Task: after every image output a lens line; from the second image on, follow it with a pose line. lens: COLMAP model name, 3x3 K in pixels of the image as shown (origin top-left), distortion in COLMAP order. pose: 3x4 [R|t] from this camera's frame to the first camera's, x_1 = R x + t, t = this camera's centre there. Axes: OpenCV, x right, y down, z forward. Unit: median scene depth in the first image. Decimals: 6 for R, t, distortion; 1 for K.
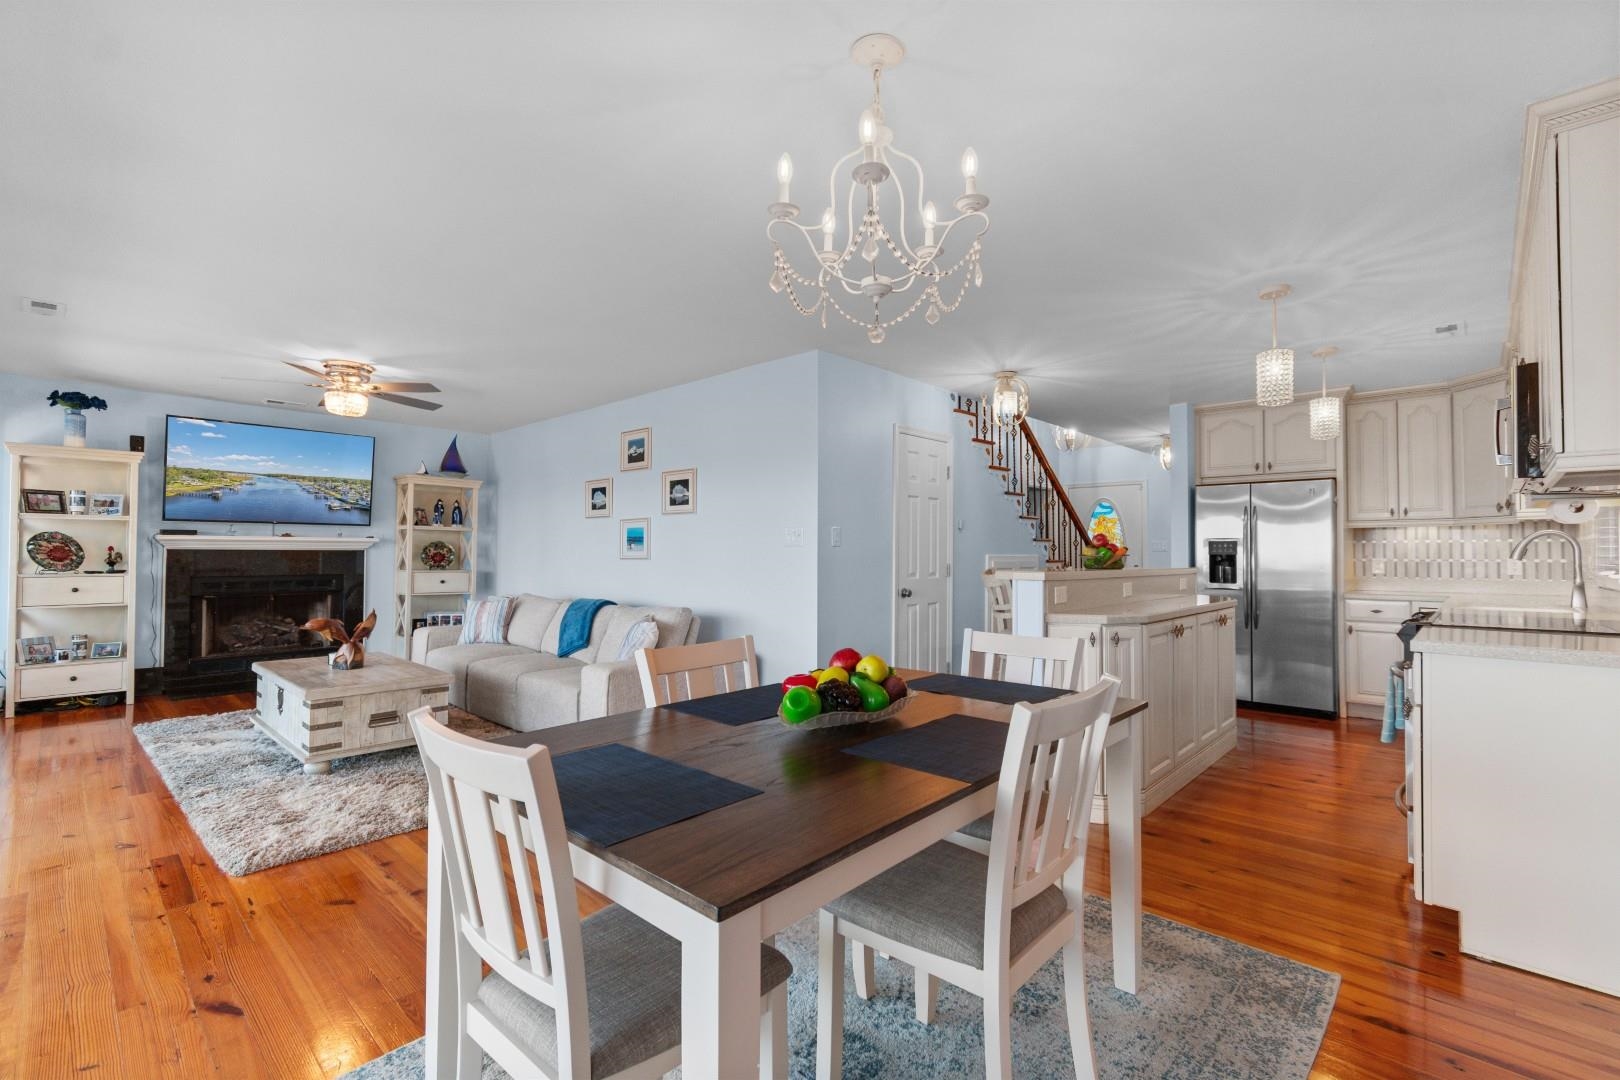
lens RADIAL K [[717.5, 0, 809.1], [0, 717.5, 538.6], [0, 0, 1]] dist [0.007871, -0.002411]
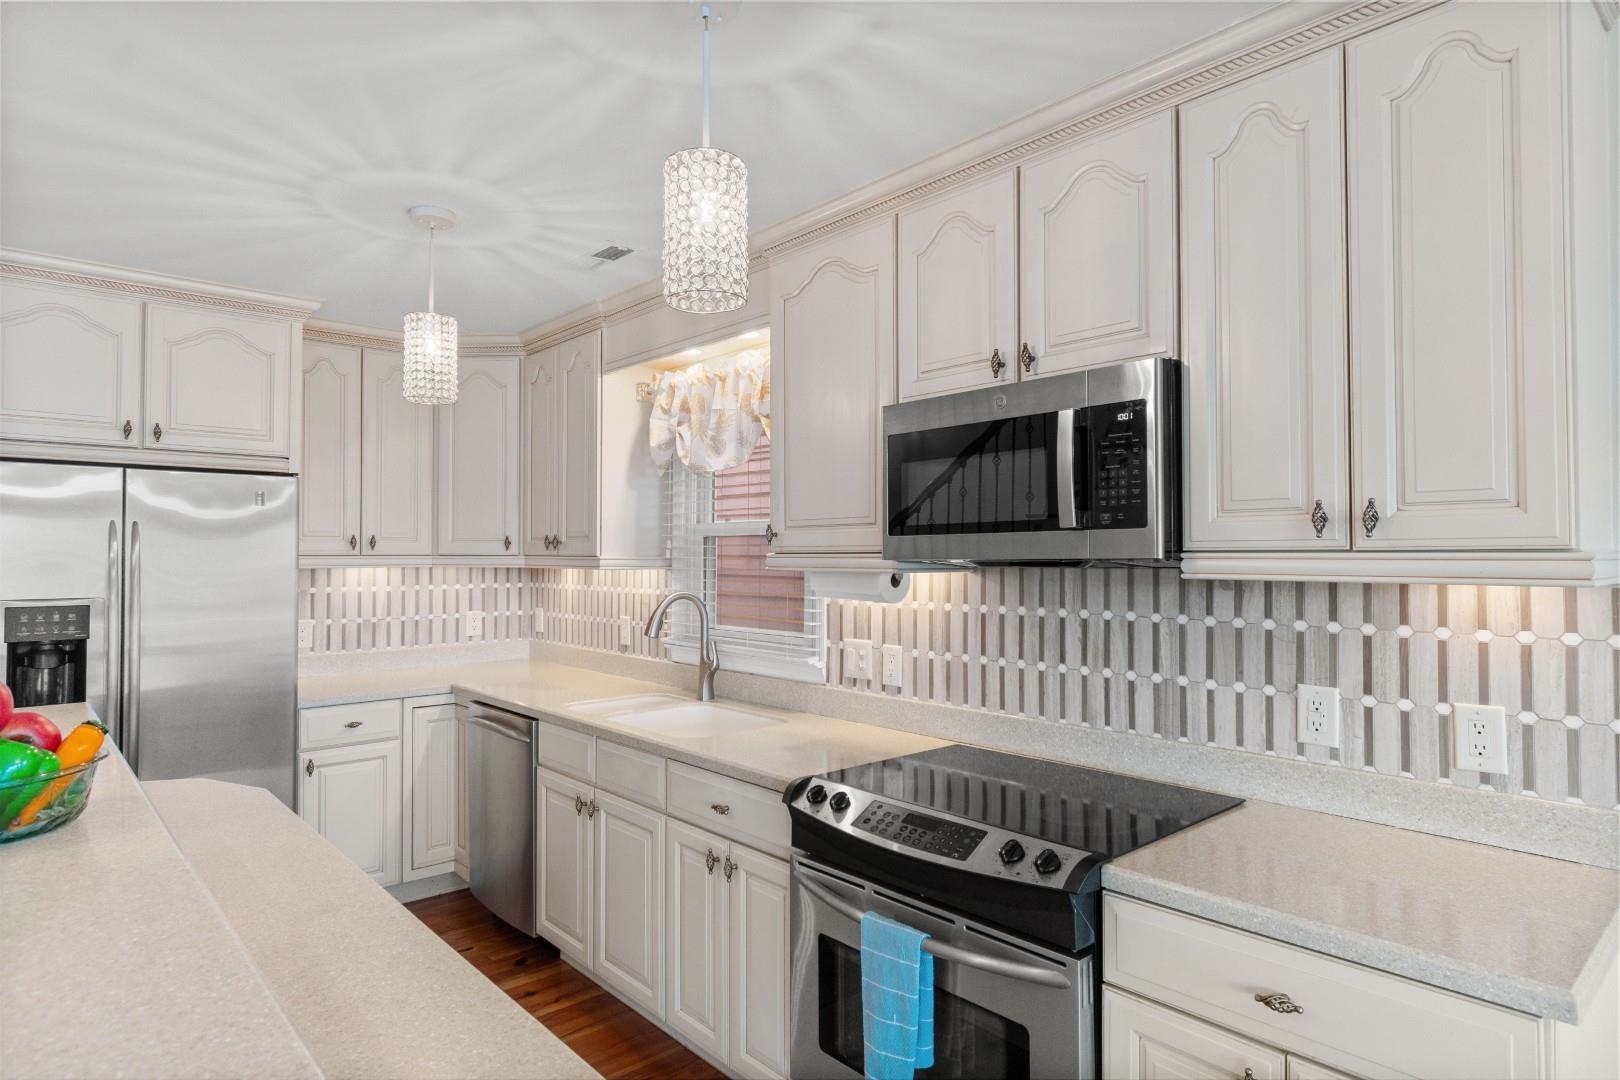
lens RADIAL K [[902.1, 0, 815.7], [0, 902.1, 534.9], [0, 0, 1]] dist [0.002312, -0.005056]
pose [[0.087044, 0.015464, 0.996084, 0.127395], [-0.023908, 0.999624, -0.013429, -0.041940], [-0.995918, -0.022645, 0.087381, 0.578397]]
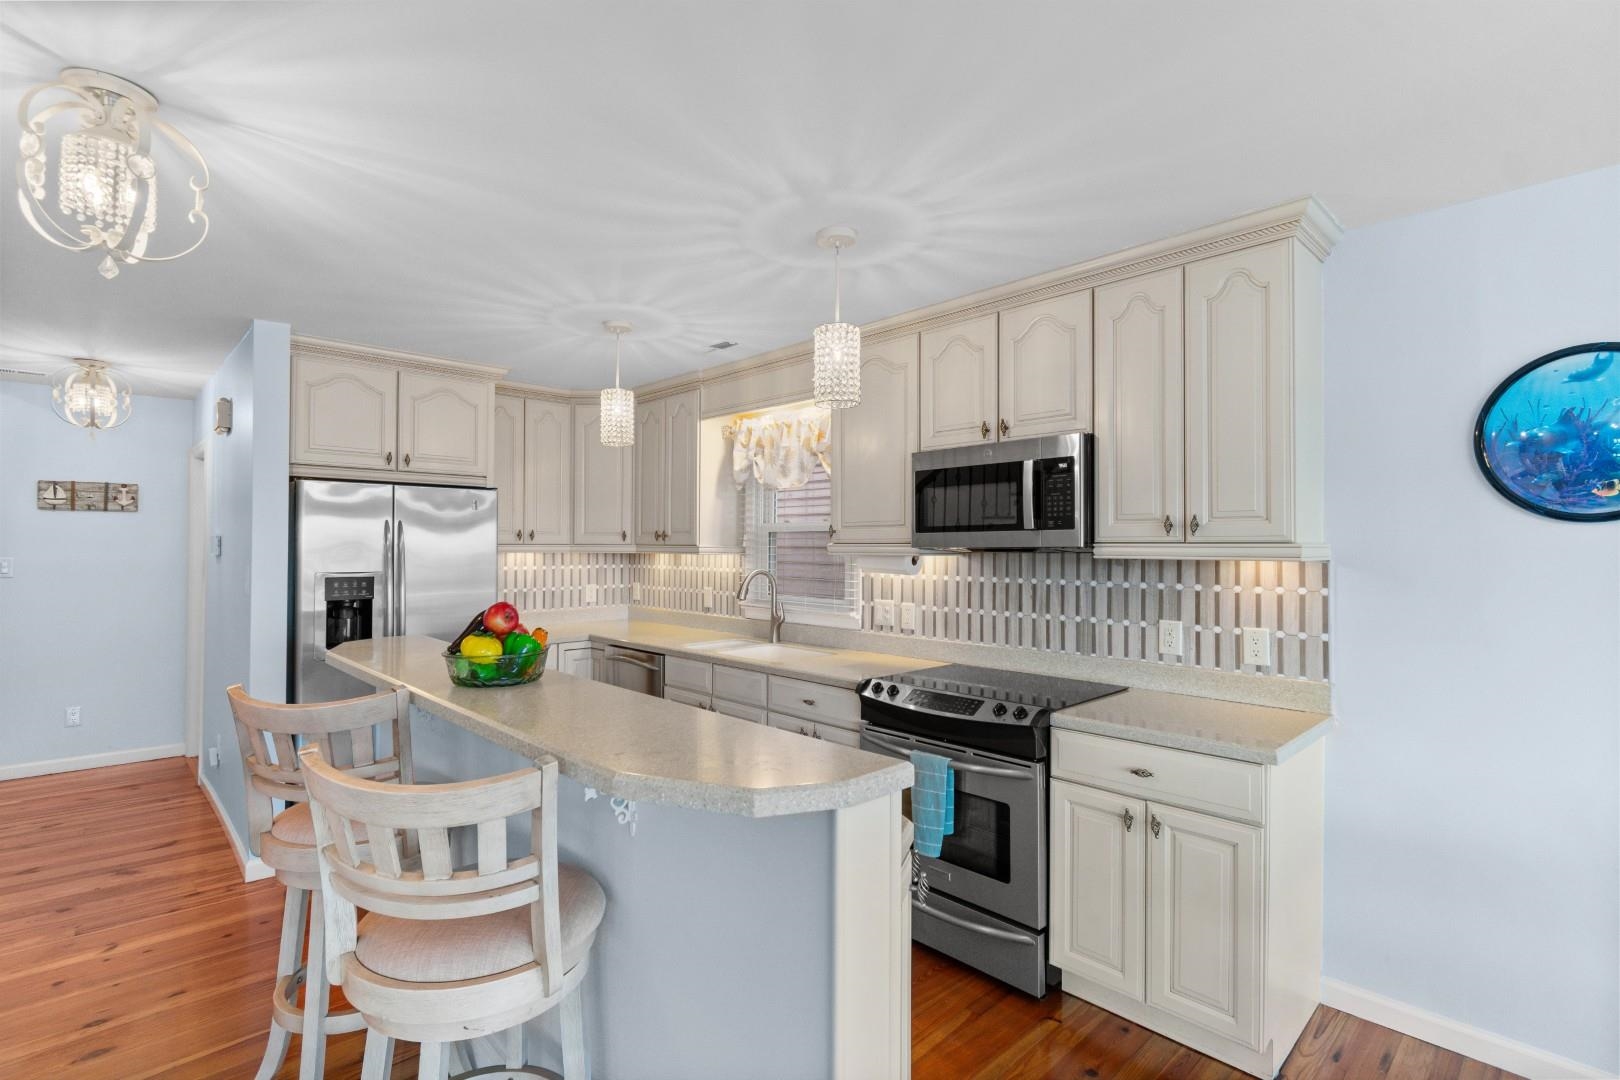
lens RADIAL K [[755.1, 0, 814.8], [0, 755.1, 534.1], [0, 0, 1]] dist [0.004208, -0.004130]
pose [[0.050745, 0.009097, 0.998670, -0.031190], [-0.027334, 0.999597, -0.007716, -0.040421], [-0.998338, -0.026906, 0.050973, 0.629793]]
